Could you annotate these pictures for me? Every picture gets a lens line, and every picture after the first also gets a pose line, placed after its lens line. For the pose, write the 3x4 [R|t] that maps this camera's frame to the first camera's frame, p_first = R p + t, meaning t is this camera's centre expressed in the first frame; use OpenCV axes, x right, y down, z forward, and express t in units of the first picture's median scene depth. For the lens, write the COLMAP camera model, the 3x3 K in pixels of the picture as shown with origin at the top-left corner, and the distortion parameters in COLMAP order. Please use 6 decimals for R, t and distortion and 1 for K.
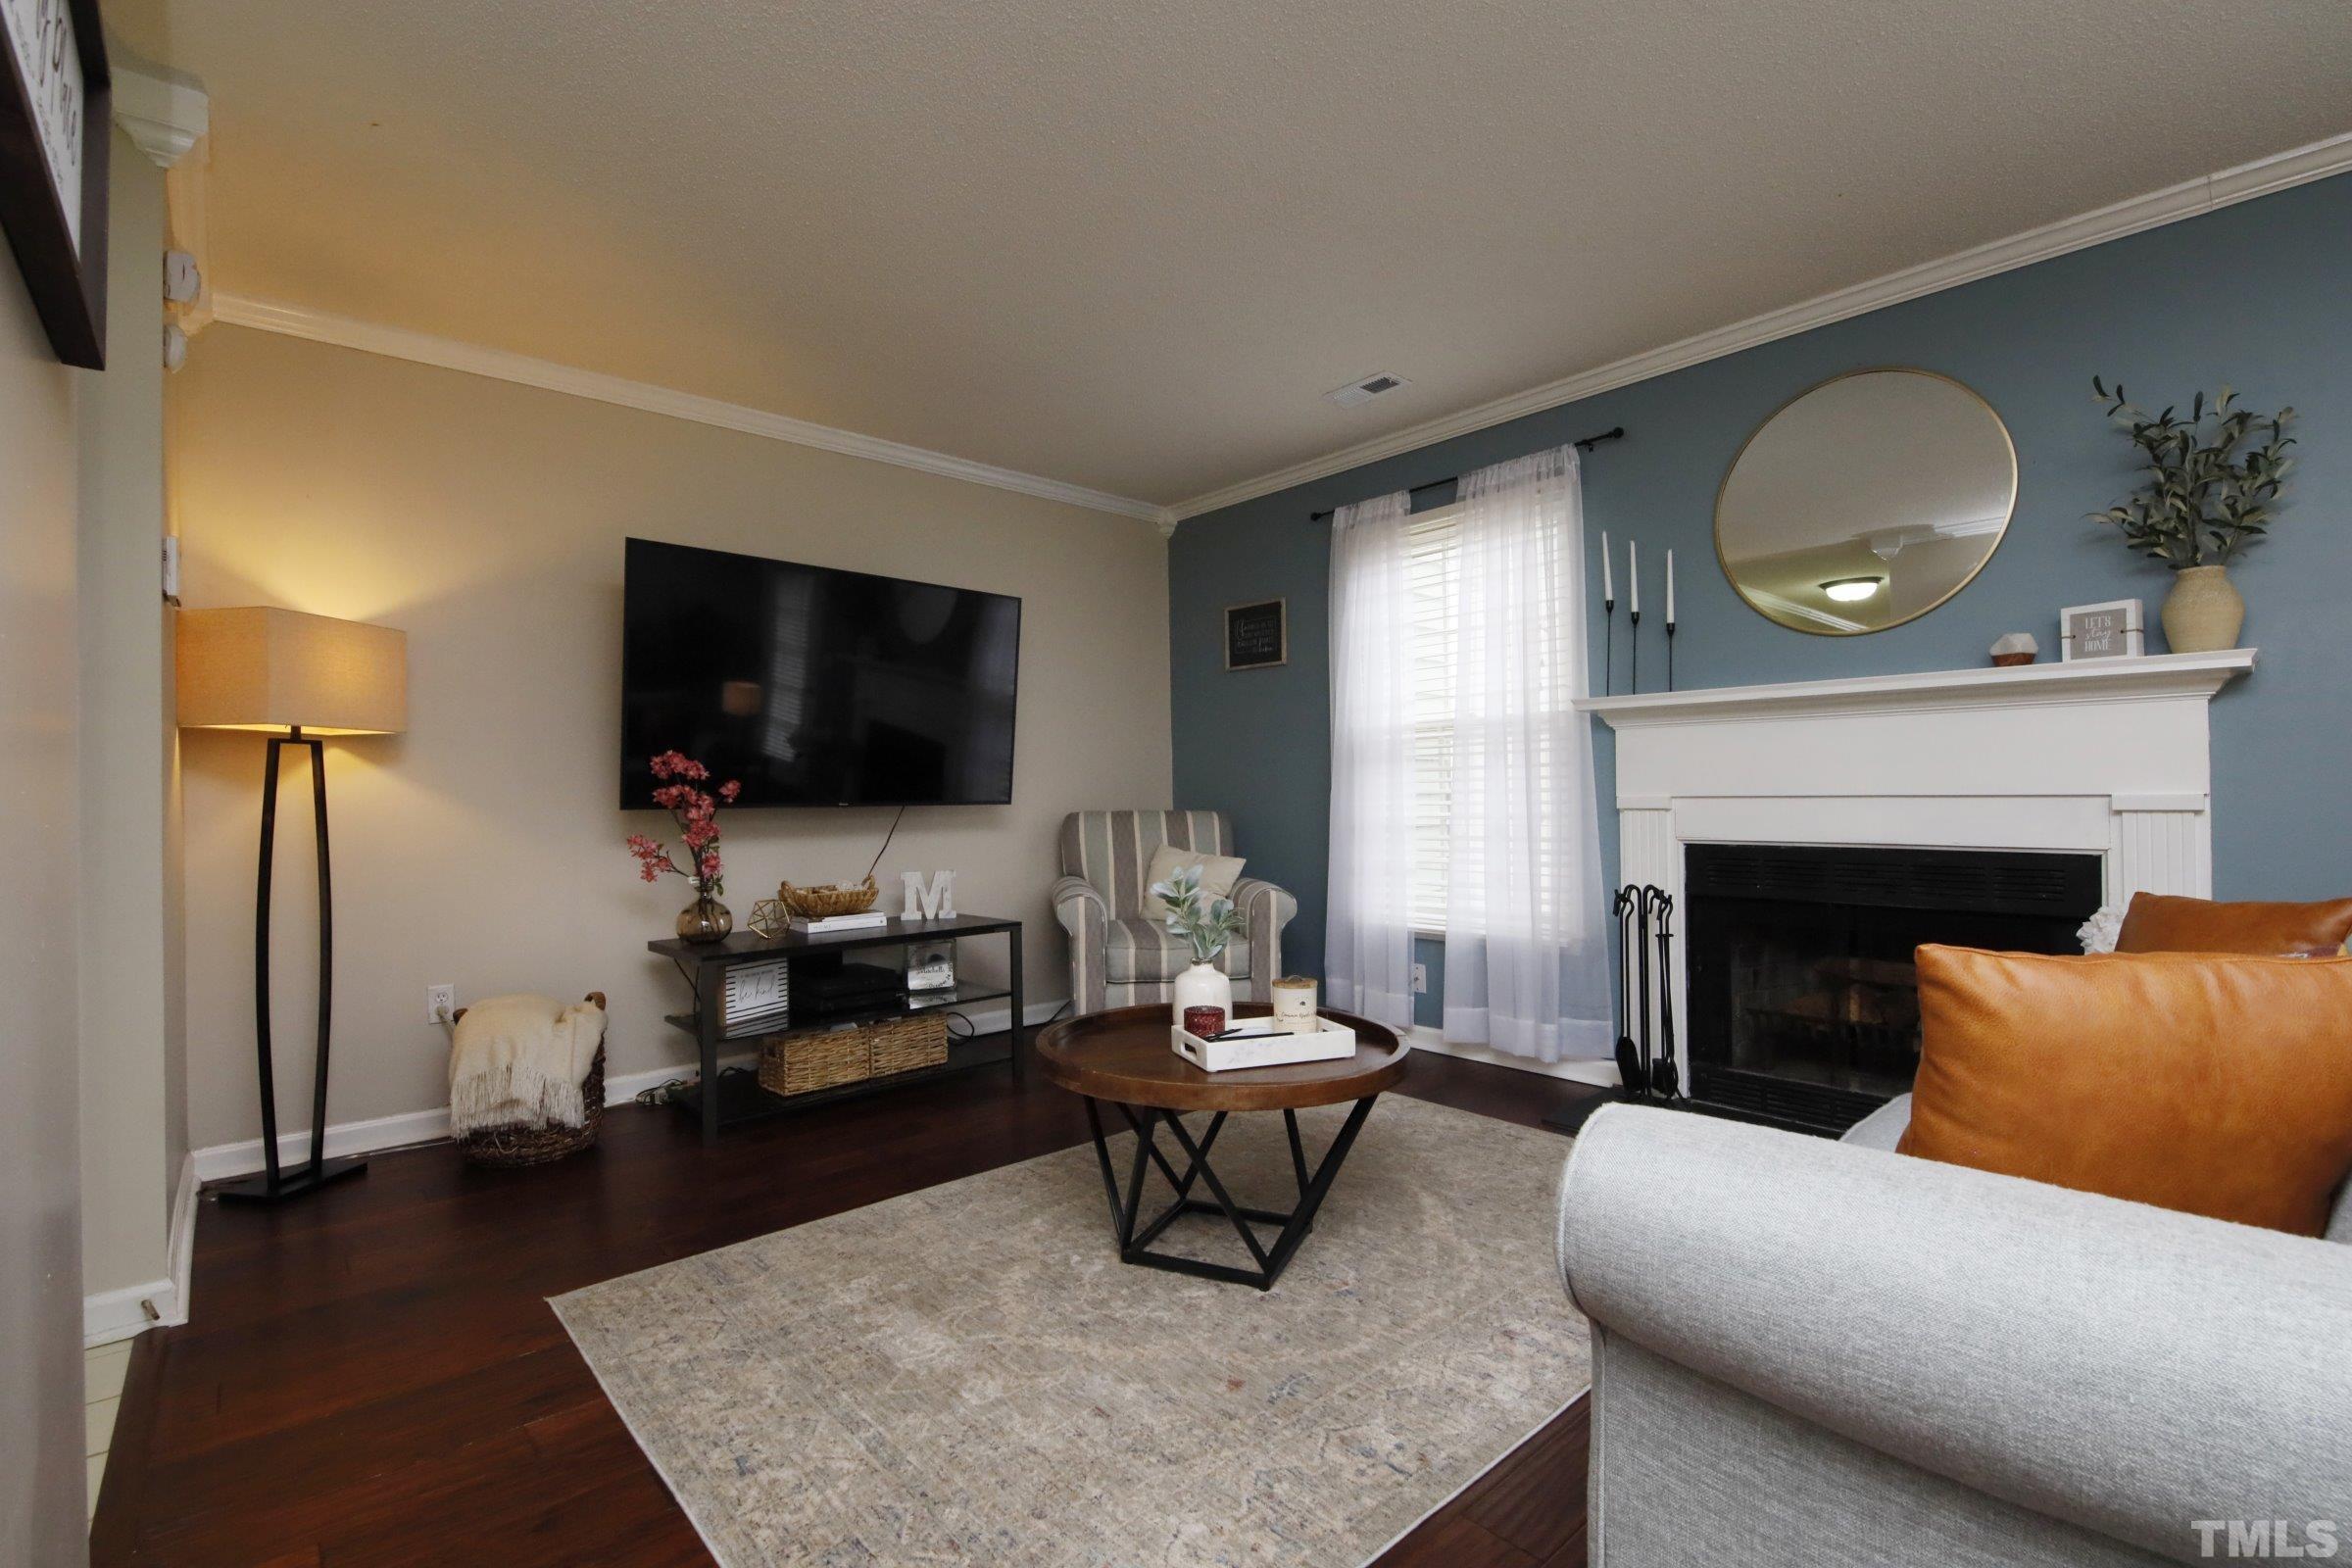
lens RADIAL K [[1025.6, 0, 1176.0], [0, 1025.6, 784.0], [0, 0, 1]] dist [-0.000215, -0.013946]
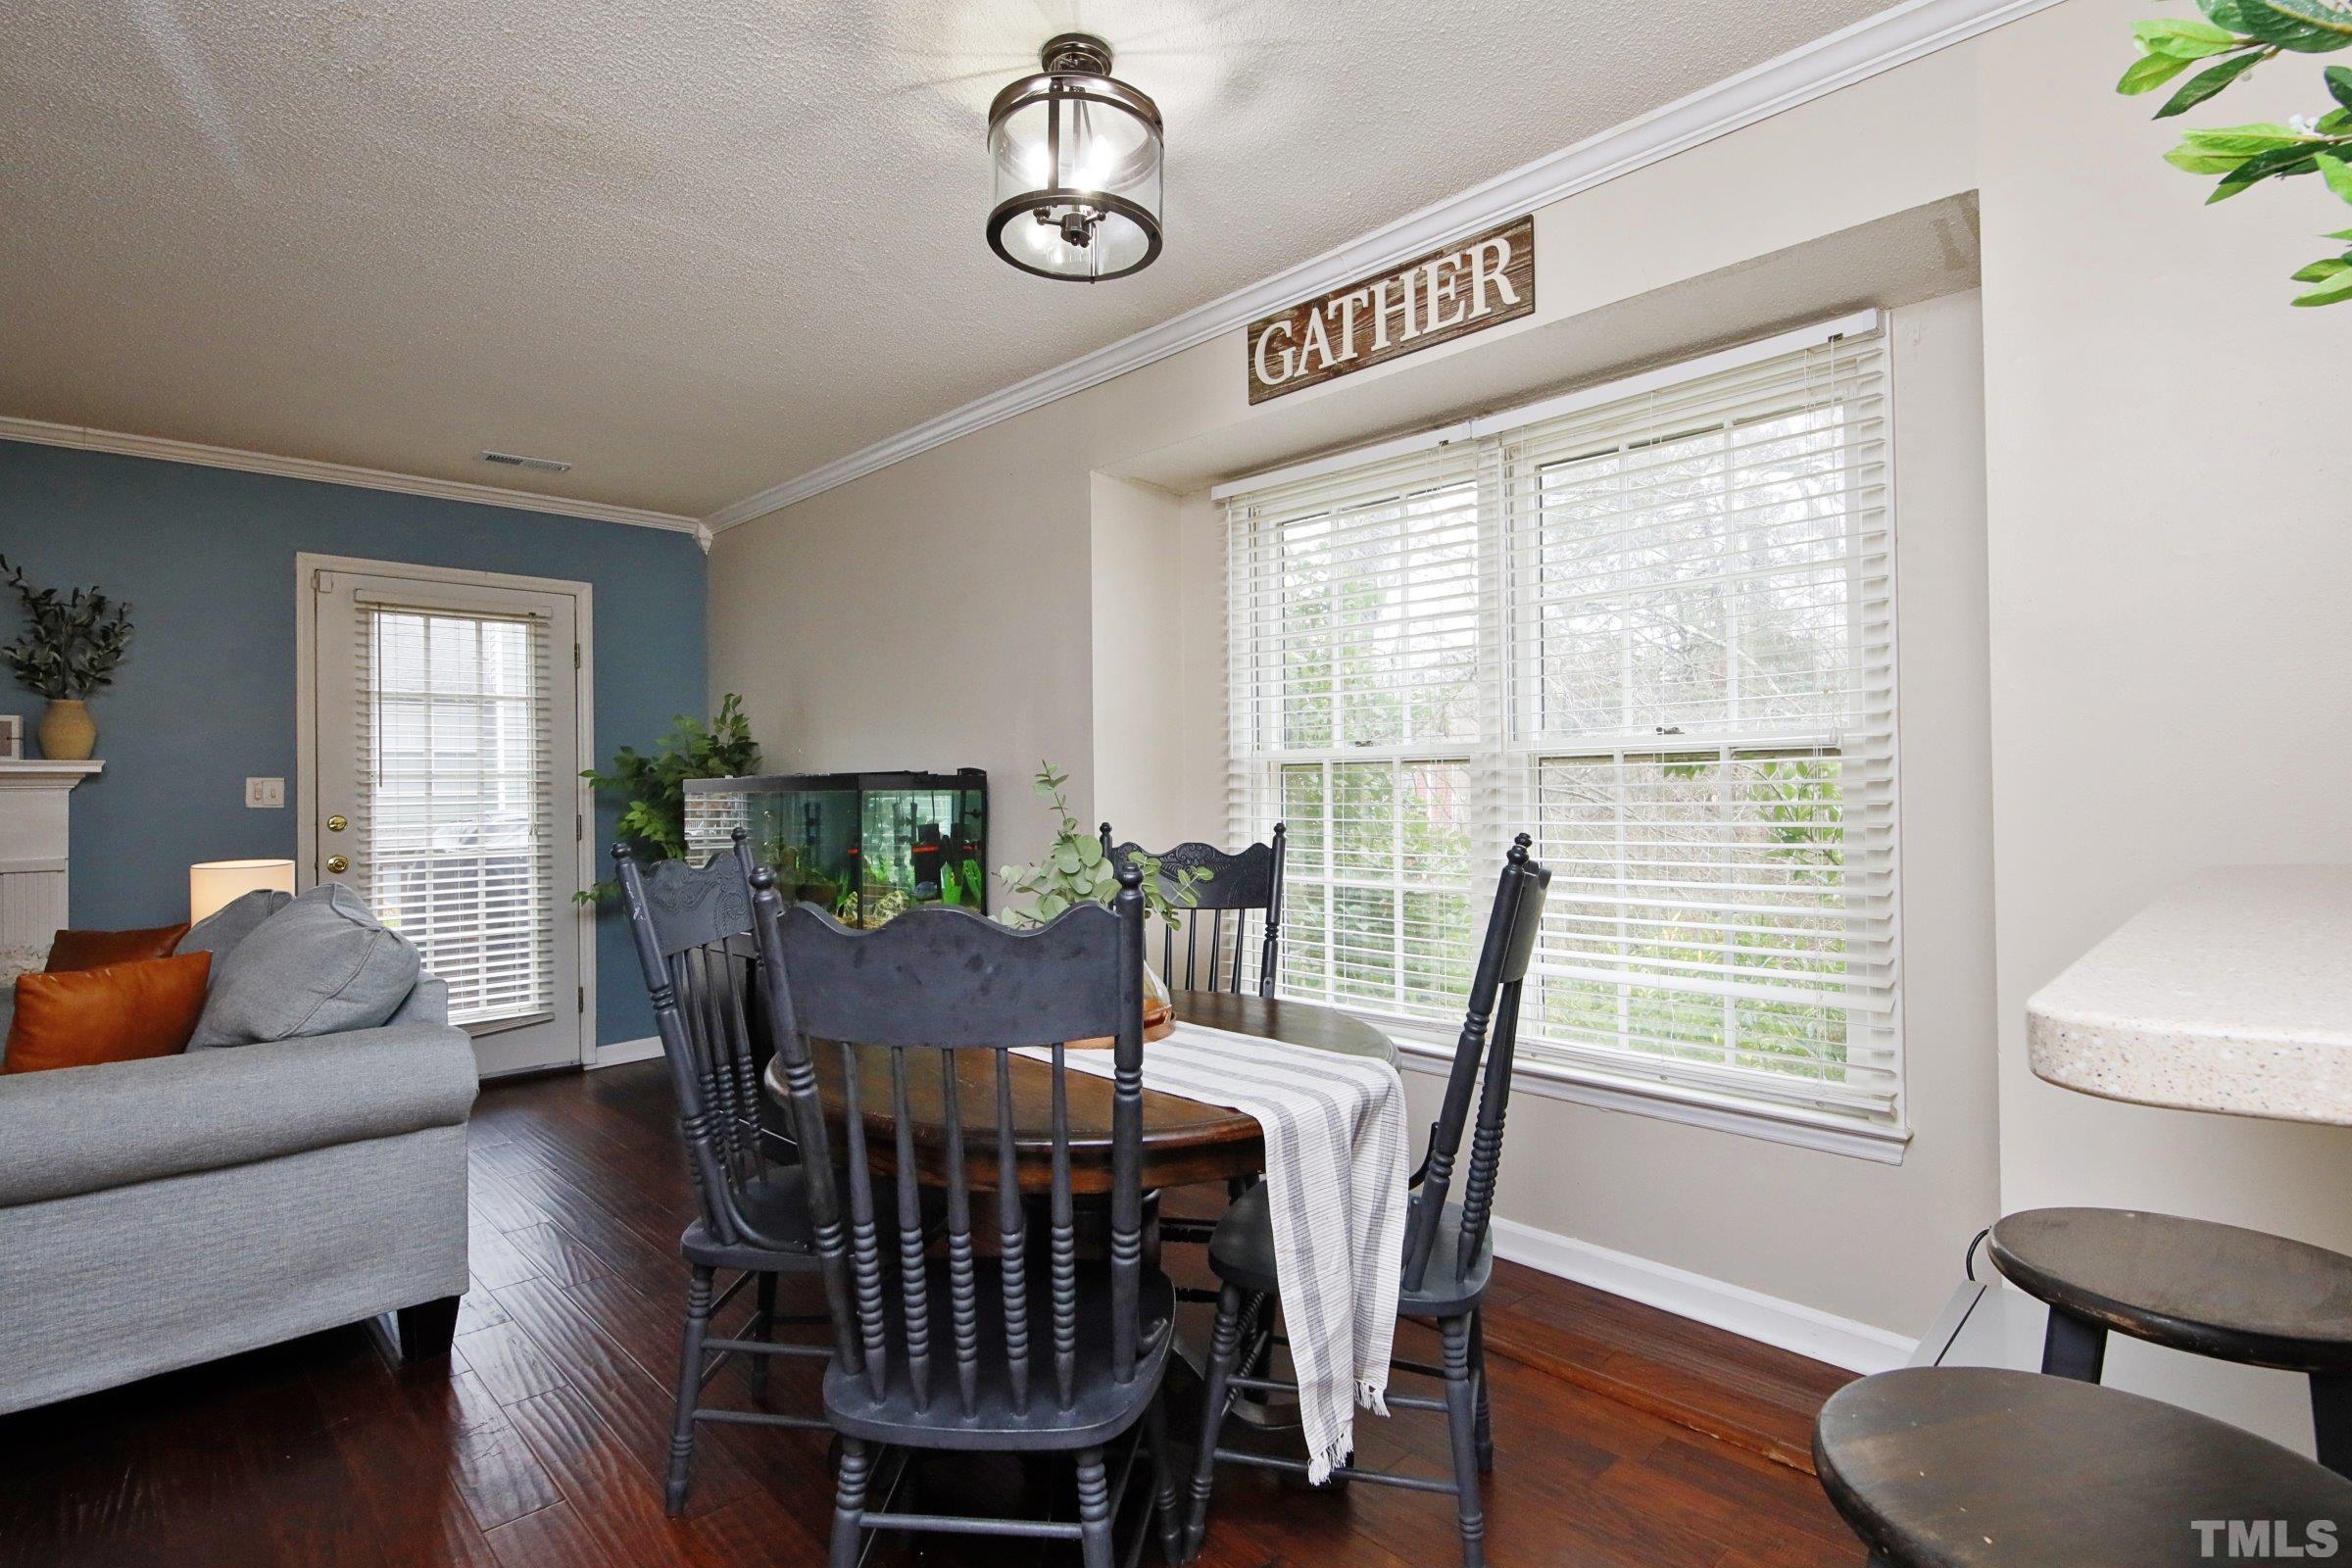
lens RADIAL K [[1109.7, 0, 1124.6], [0, 1109.7, 779.2], [0, 0, 1]] dist [-0.011280, -0.000390]
pose [[-0.036641, 0.016376, 0.999194, -0.409344], [-0.000470, 0.999865, -0.016404, -0.053549], [-0.999328, -0.001070, -0.036628, -0.303818]]
